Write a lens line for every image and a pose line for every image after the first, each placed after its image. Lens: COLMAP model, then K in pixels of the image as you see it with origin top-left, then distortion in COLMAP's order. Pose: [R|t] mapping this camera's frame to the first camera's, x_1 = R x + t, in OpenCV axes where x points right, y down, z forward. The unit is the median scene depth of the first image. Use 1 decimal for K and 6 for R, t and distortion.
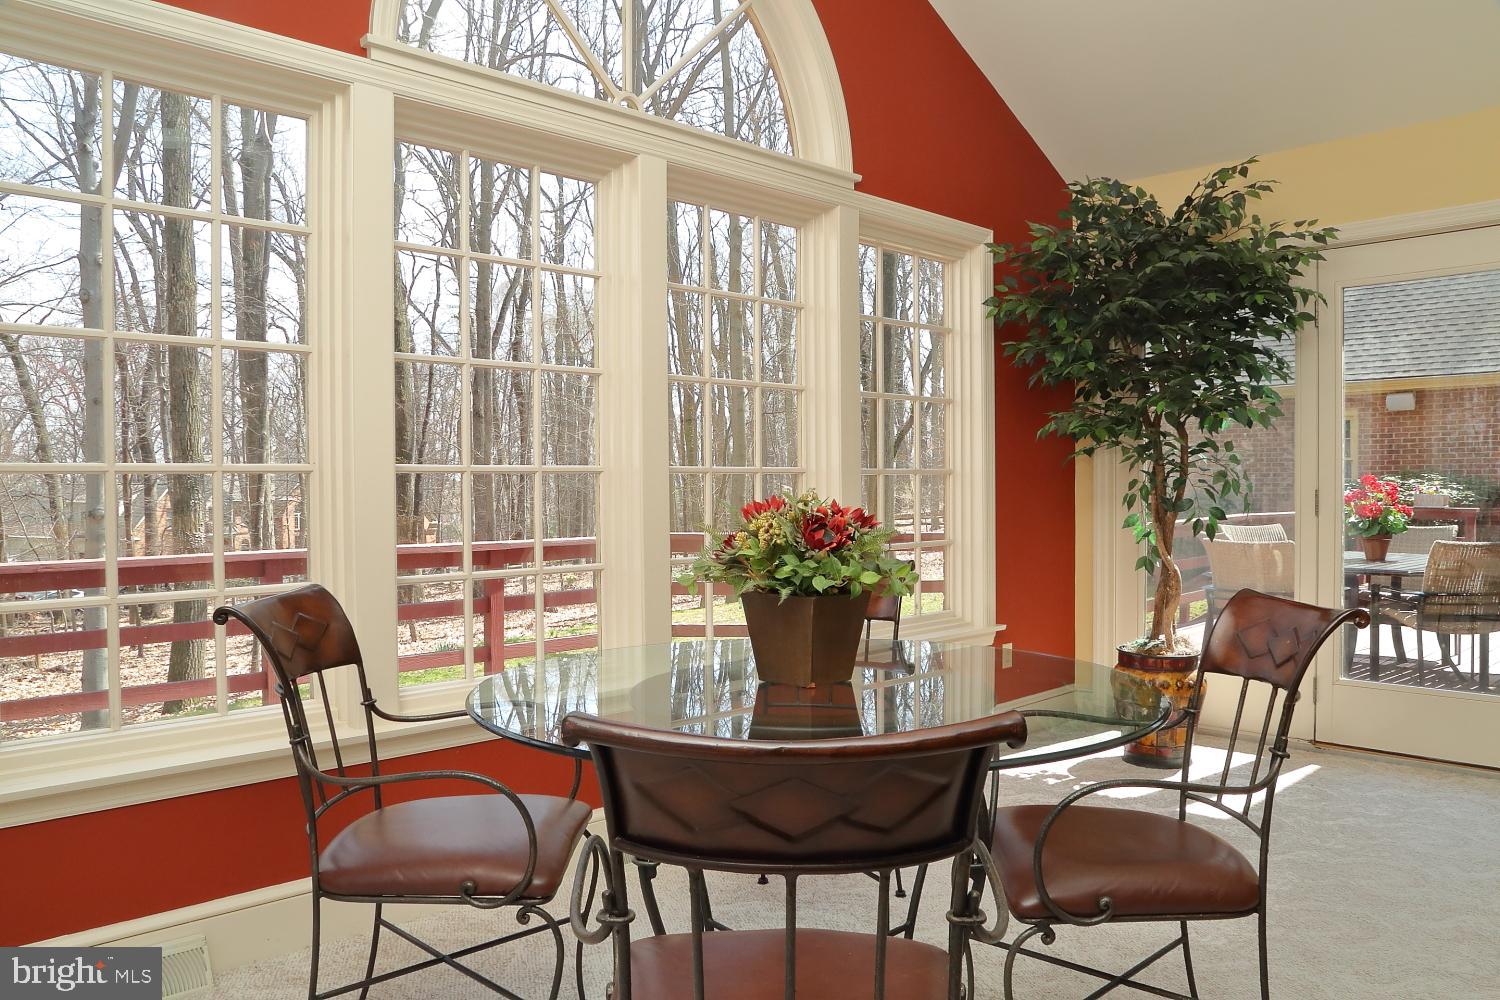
lens RADIAL K [[1092.9, 0, 750.0], [0, 1092.9, 500.0], [0, 0, 1]] dist [-0.047686, 0.002817]
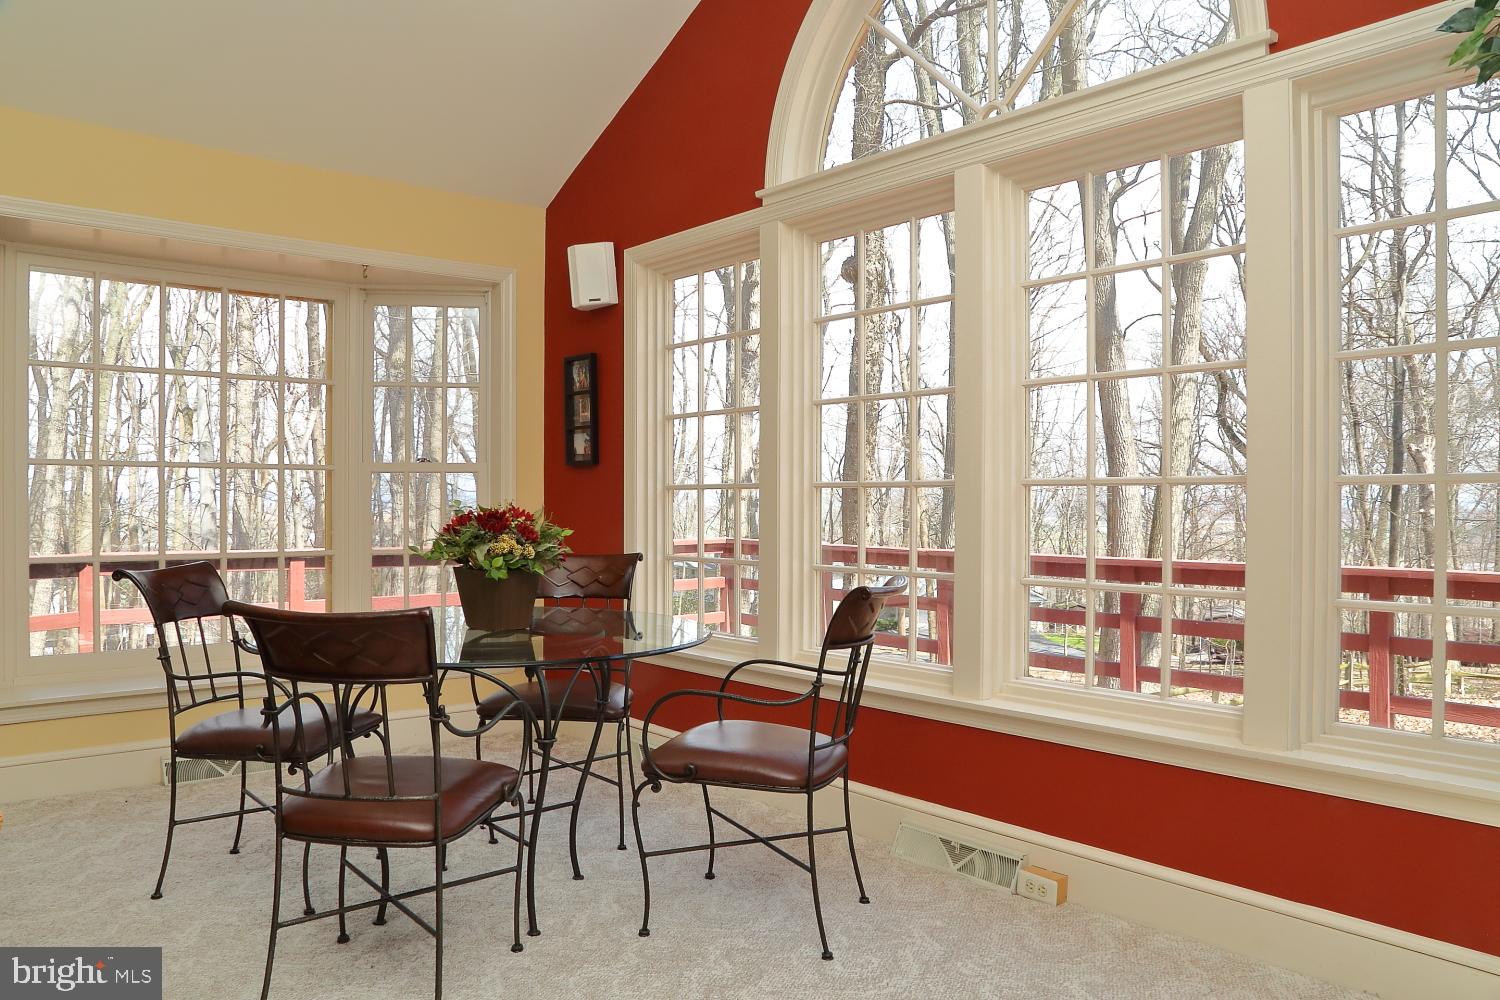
lens RADIAL K [[1021.0, 0, 750.0], [0, 1021.0, 500.0], [0, 0, 1]] dist [-0.121427, 0.065288]
pose [[-0.091336, -0.001208, -0.995819, 0.586779], [-0.018755, 0.999824, 0.000508, -0.003996], [0.995644, 0.018723, -0.091343, 0.642936]]
